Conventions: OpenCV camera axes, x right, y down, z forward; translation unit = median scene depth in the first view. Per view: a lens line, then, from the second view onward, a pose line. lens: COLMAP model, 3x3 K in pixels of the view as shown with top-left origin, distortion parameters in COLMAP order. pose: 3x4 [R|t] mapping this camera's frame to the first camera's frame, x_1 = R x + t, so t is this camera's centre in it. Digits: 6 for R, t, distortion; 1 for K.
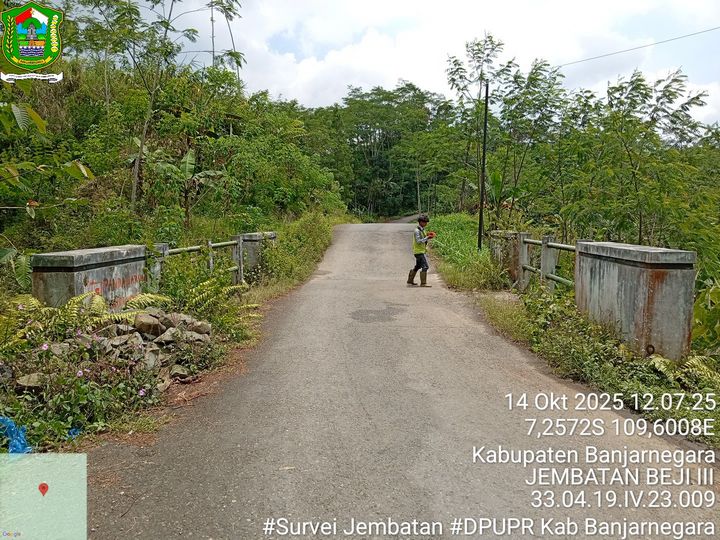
lens RADIAL K [[553.8, 0, 358.0], [0, 553.8, 270.6], [0, 0, 1]] dist [0.118168, -0.236339]
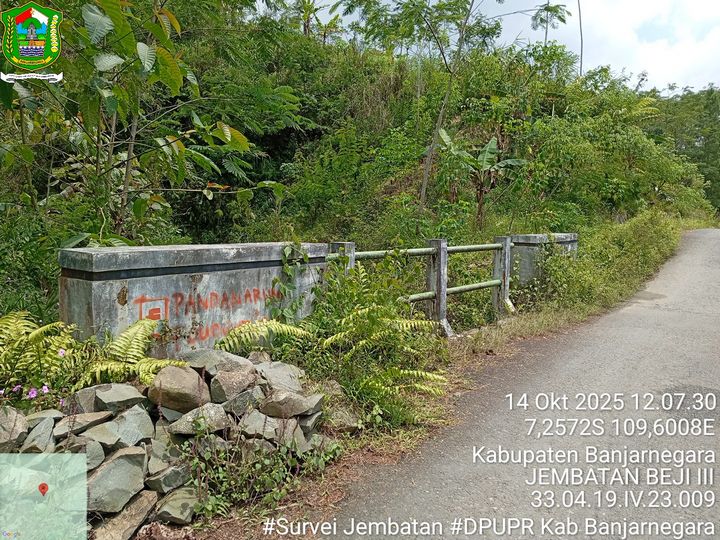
lens RADIAL K [[553.8, 0, 358.0], [0, 553.8, 270.6], [0, 0, 1]] dist [0.118168, -0.236339]
pose [[0.828884, 0.066493, -0.555454, 0.029288], [-0.070157, 0.997428, 0.014709, -0.018499], [0.555003, 0.026777, 0.831417, 0.331774]]
